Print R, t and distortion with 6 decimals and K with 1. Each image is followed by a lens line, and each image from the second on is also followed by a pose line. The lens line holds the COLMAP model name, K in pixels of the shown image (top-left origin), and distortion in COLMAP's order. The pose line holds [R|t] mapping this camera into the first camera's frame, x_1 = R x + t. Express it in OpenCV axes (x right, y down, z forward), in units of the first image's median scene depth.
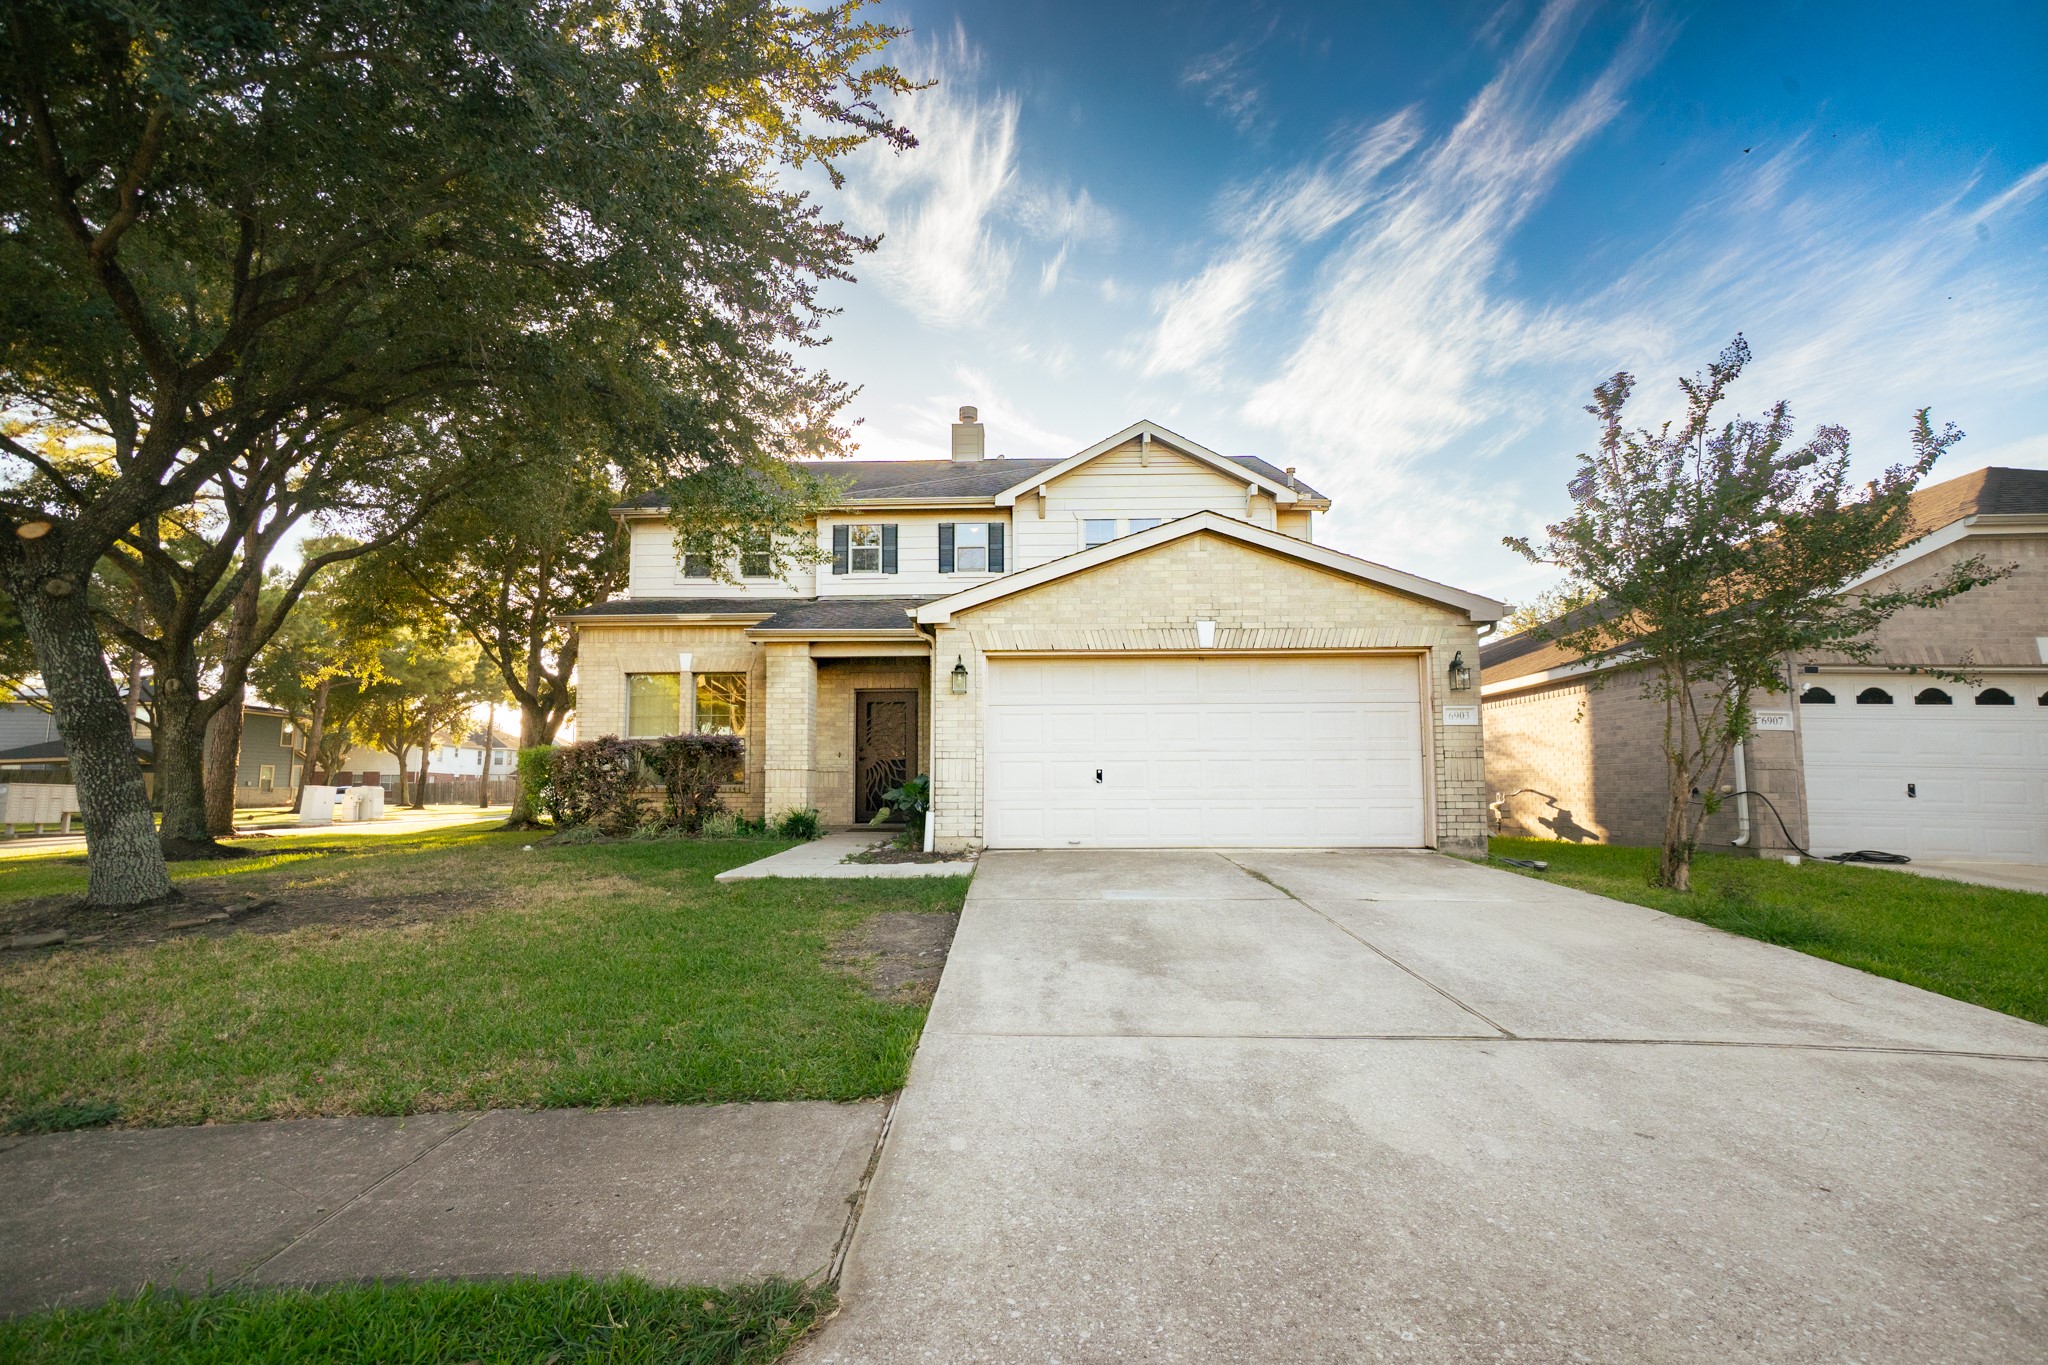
lens RADIAL K [[937.6, 0, 1024.0], [0, 937.6, 686.8], [0, 0, 1]] dist [0.002625, 0.000074]
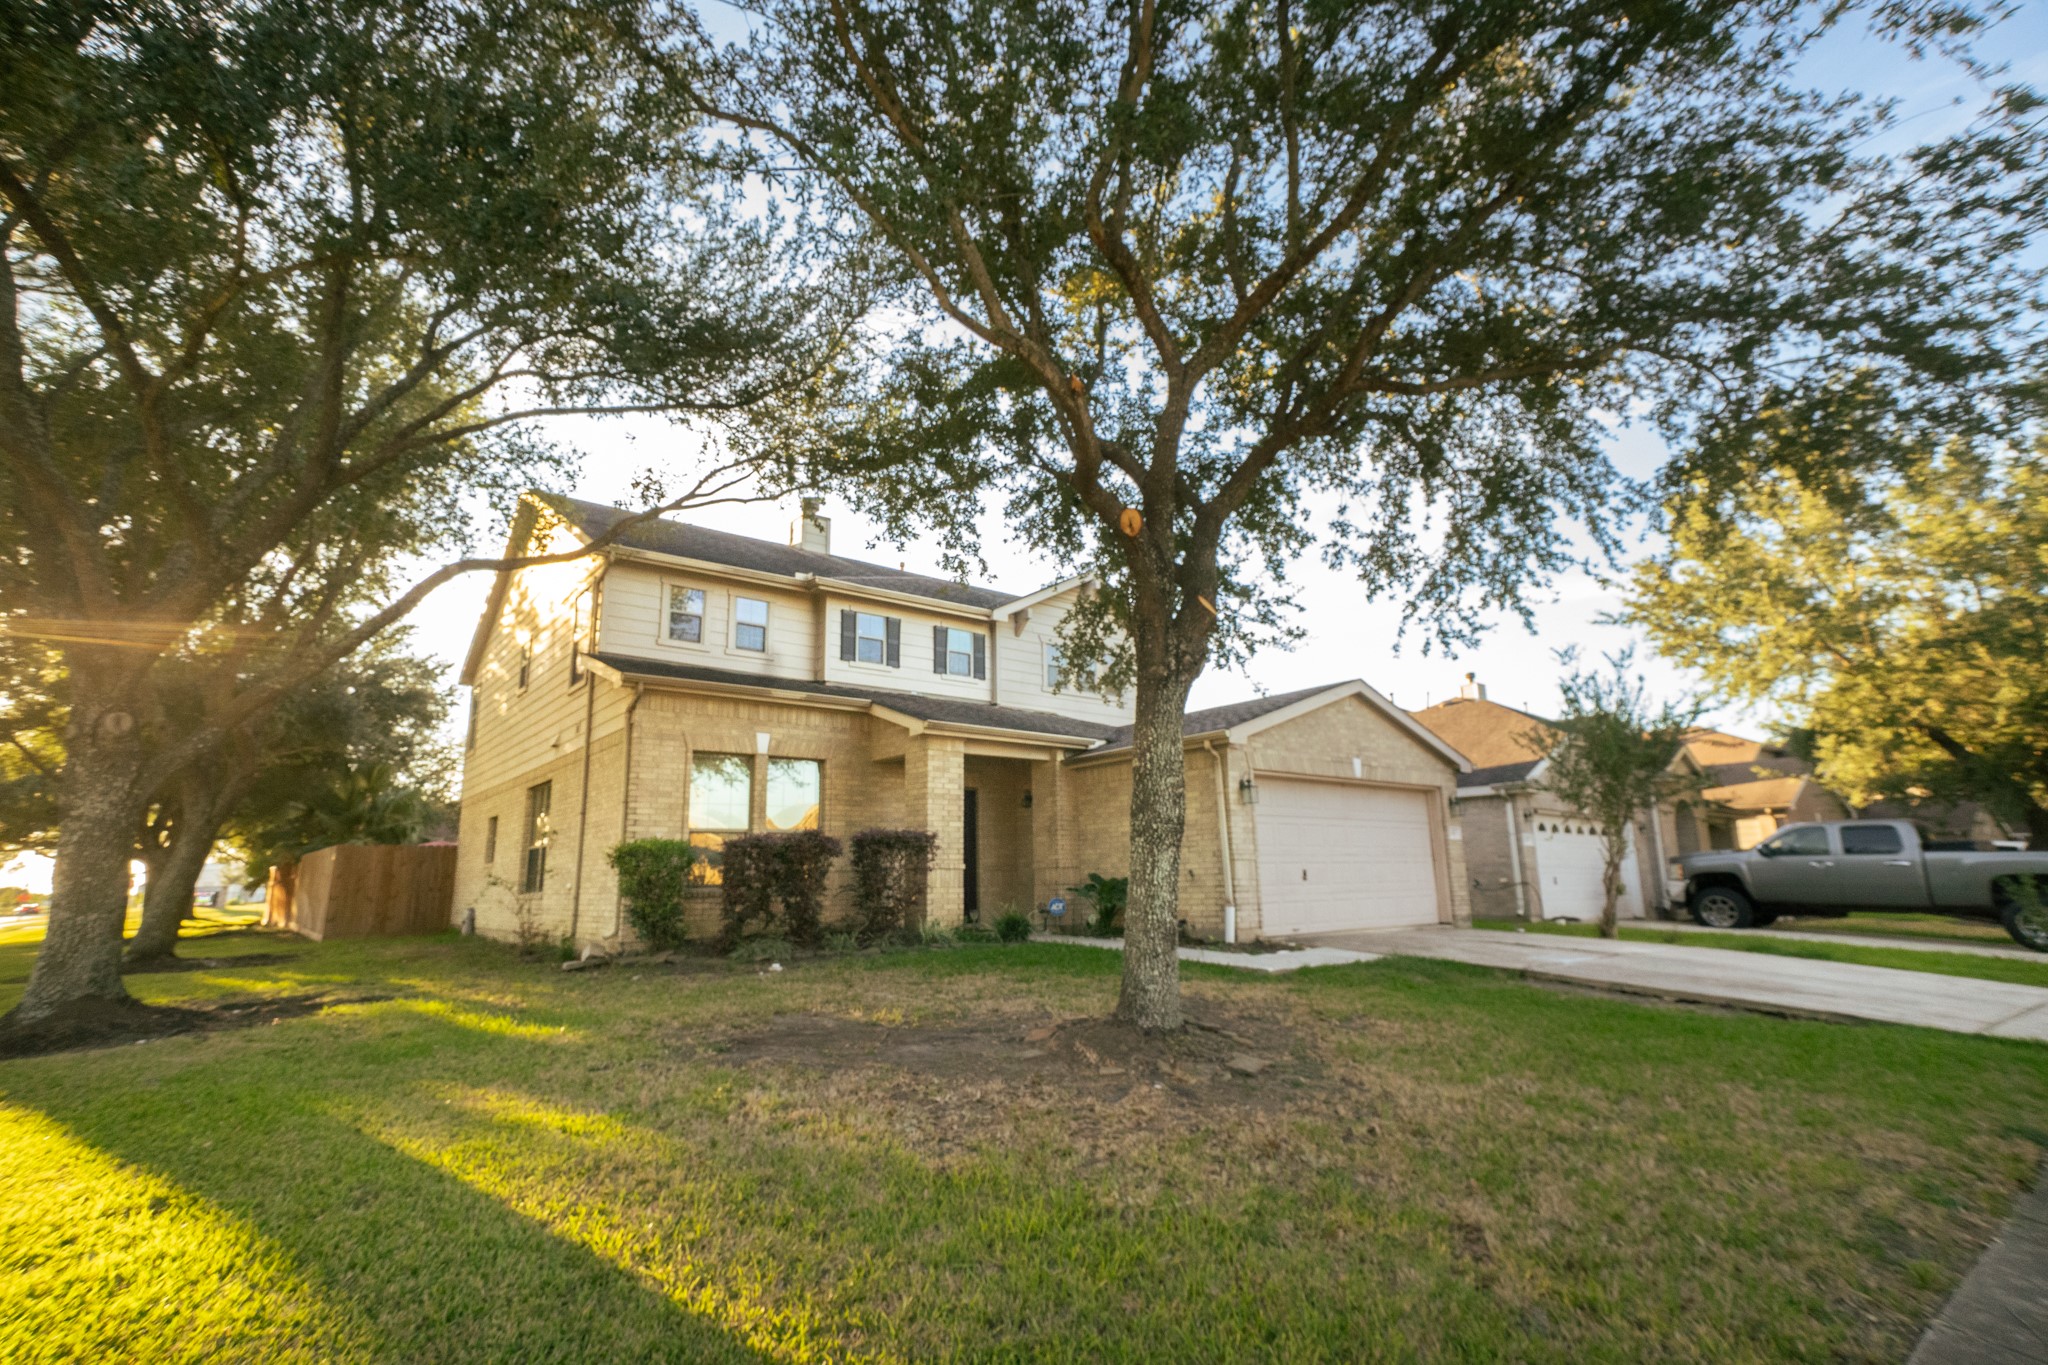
lens RADIAL K [[937.6, 0, 1016.9], [0, 937.6, 681.3], [0, 0, 1]] dist [0.002625, 0.000074]
pose [[0.768155, 0.125675, 0.627808, -0.911166], [-0.055182, 0.989893, -0.130640, 0.020762], [-0.637881, 0.065708, 0.767327, 0.225230]]
